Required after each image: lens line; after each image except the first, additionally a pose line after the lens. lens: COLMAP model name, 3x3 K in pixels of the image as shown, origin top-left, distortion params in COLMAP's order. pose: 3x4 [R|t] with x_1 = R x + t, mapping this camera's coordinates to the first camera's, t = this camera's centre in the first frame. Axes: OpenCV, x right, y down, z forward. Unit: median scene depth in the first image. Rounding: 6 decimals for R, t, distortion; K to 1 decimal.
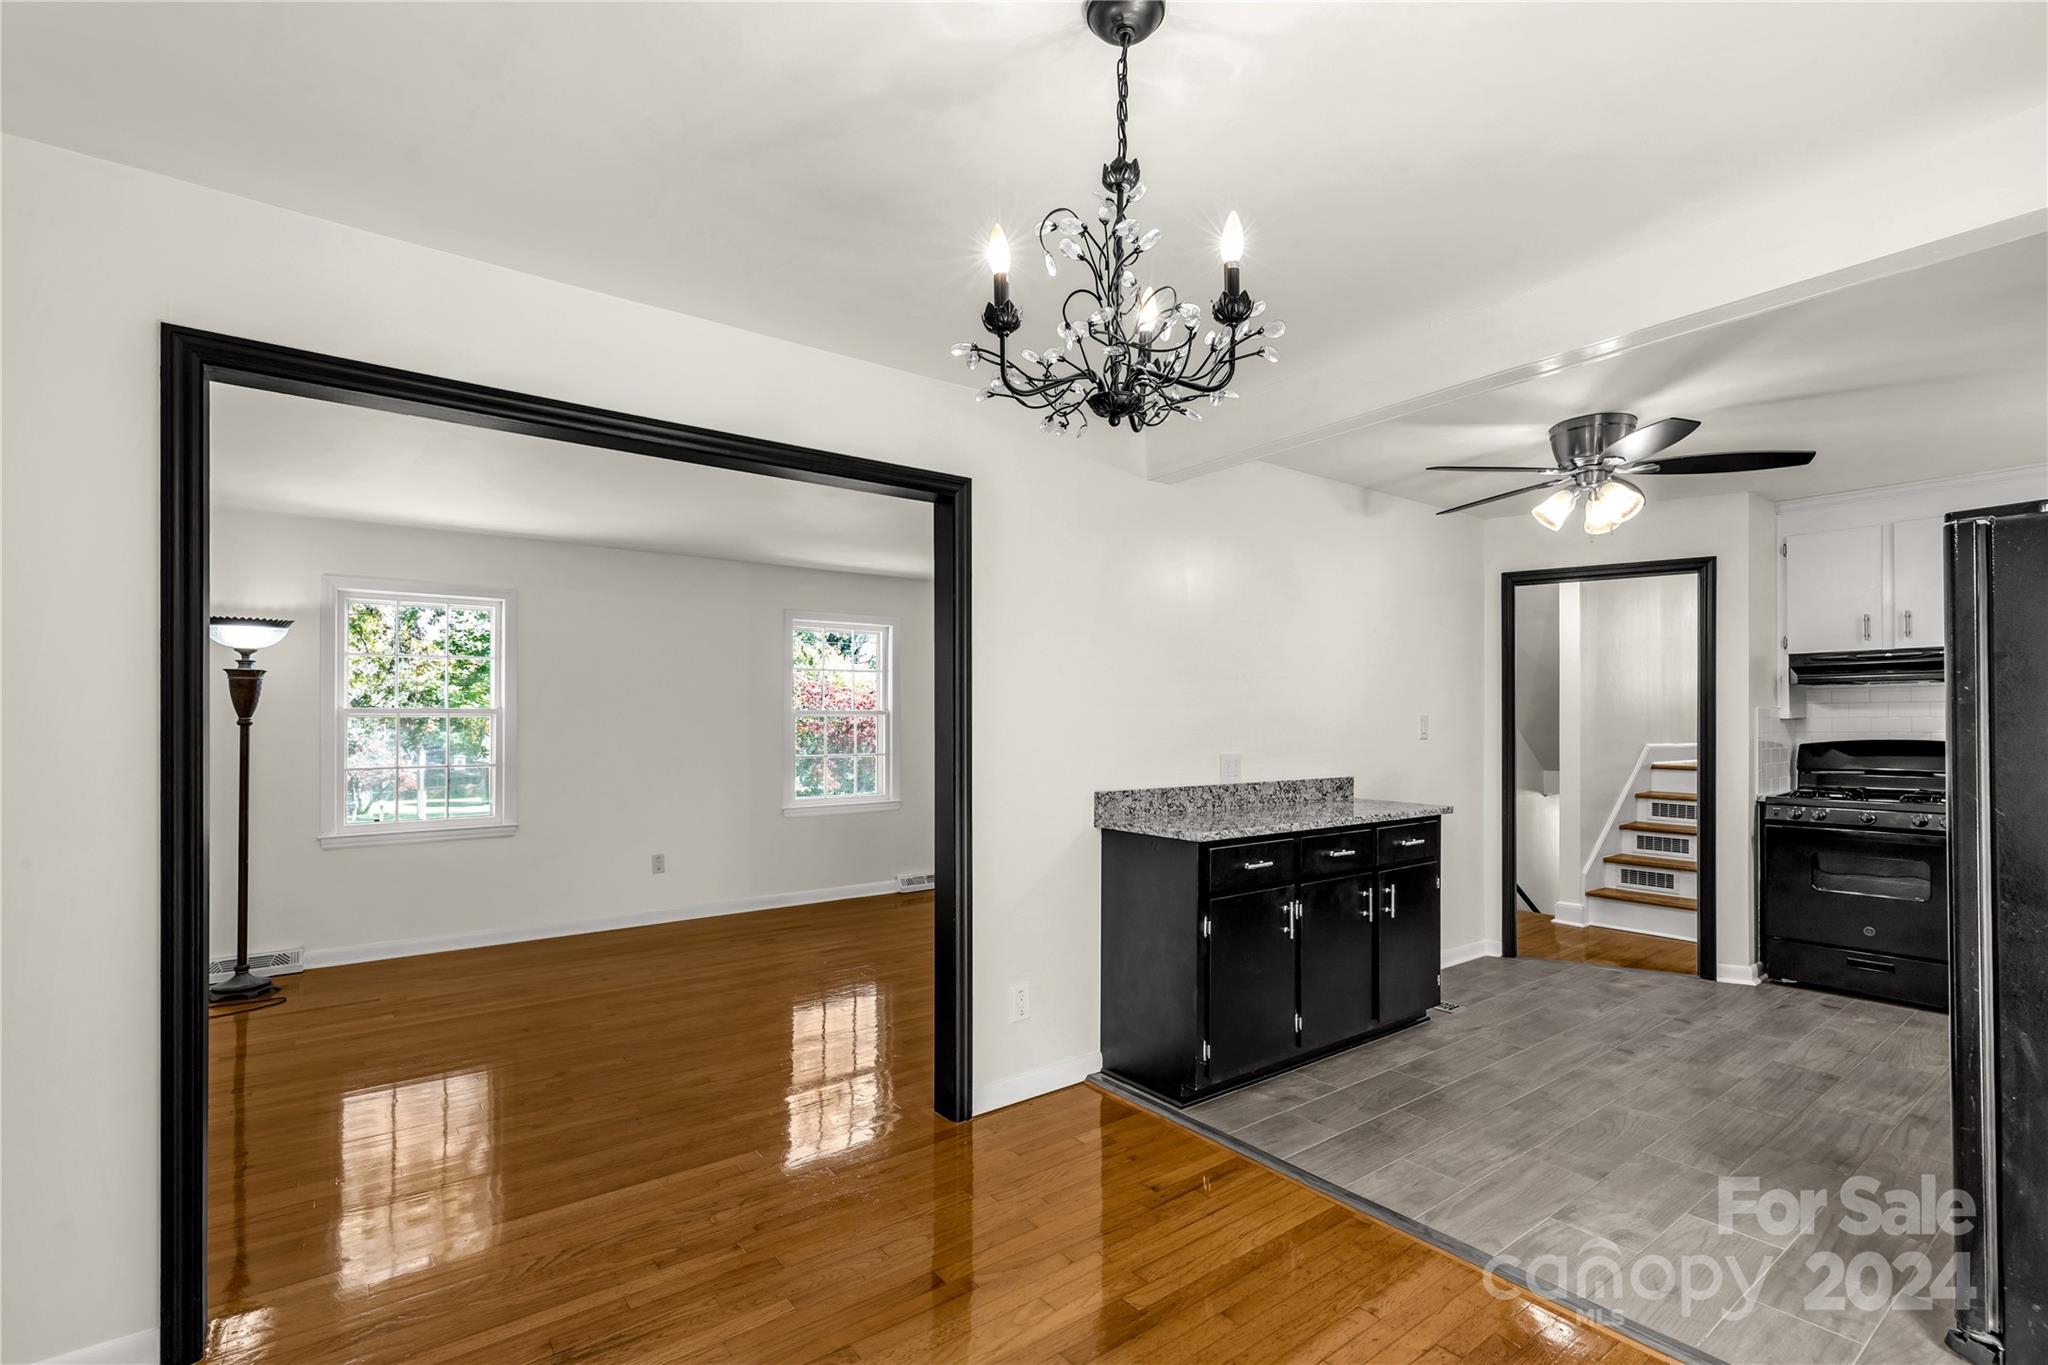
lens RADIAL K [[927.5, 0, 1014.9], [0, 927.5, 707.5], [0, 0, 1]] dist [0.004903, -0.000665]
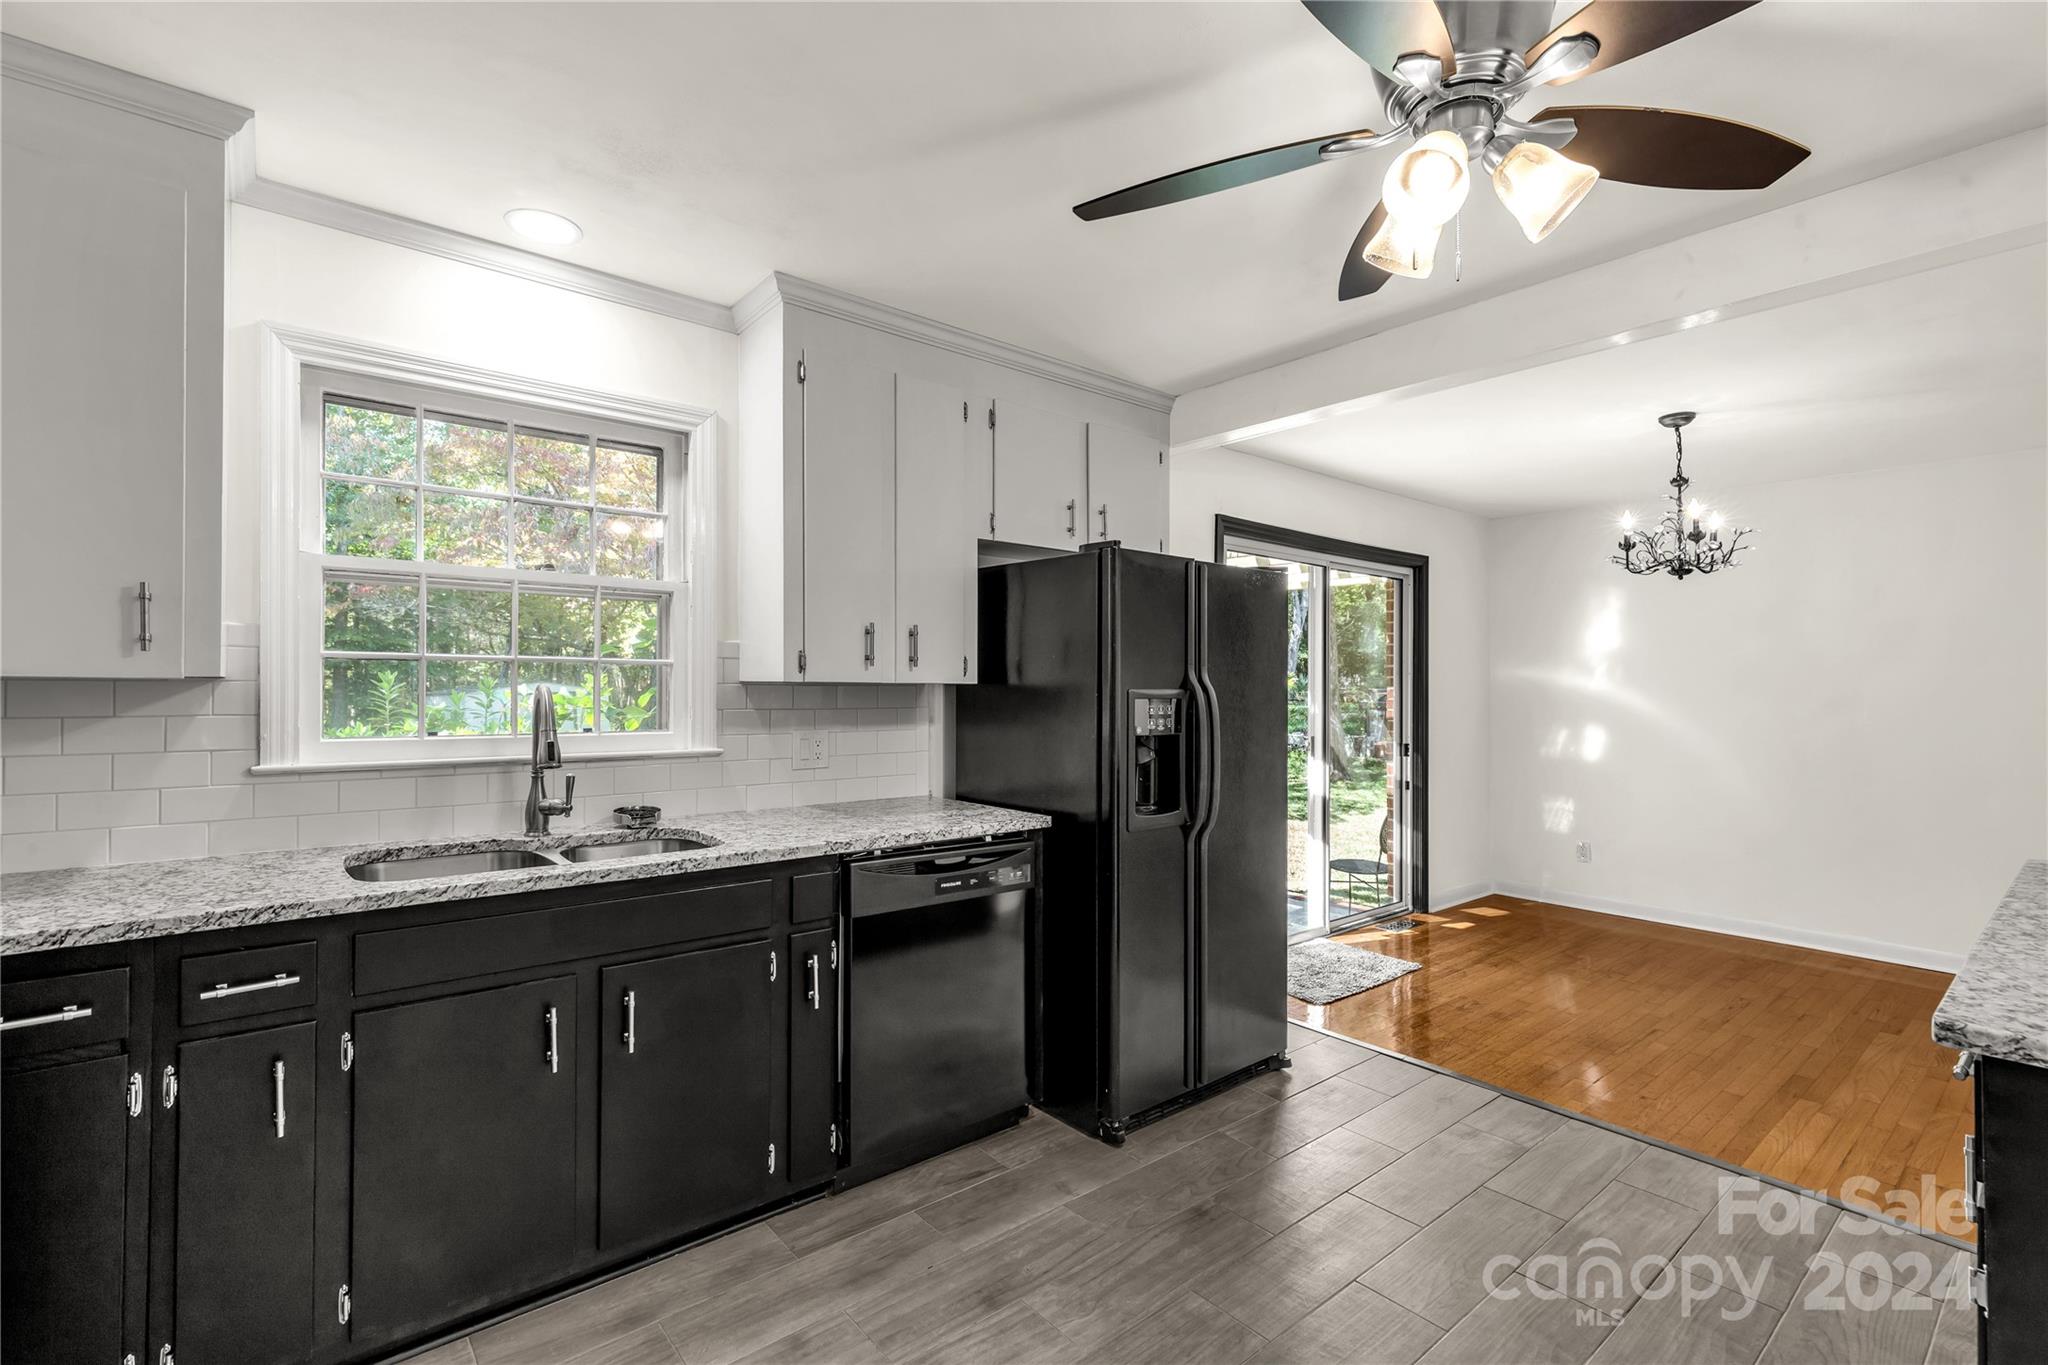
lens RADIAL K [[927.5, 0, 1006.4], [0, 927.5, 671.3], [0, 0, 1]] dist [0.004903, -0.000665]
pose [[-0.999143, -0.007606, -0.040680, 0.702212], [-0.006376, 0.999521, -0.030296, 0.013869], [0.040891, -0.030010, -0.998713, 1.178965]]
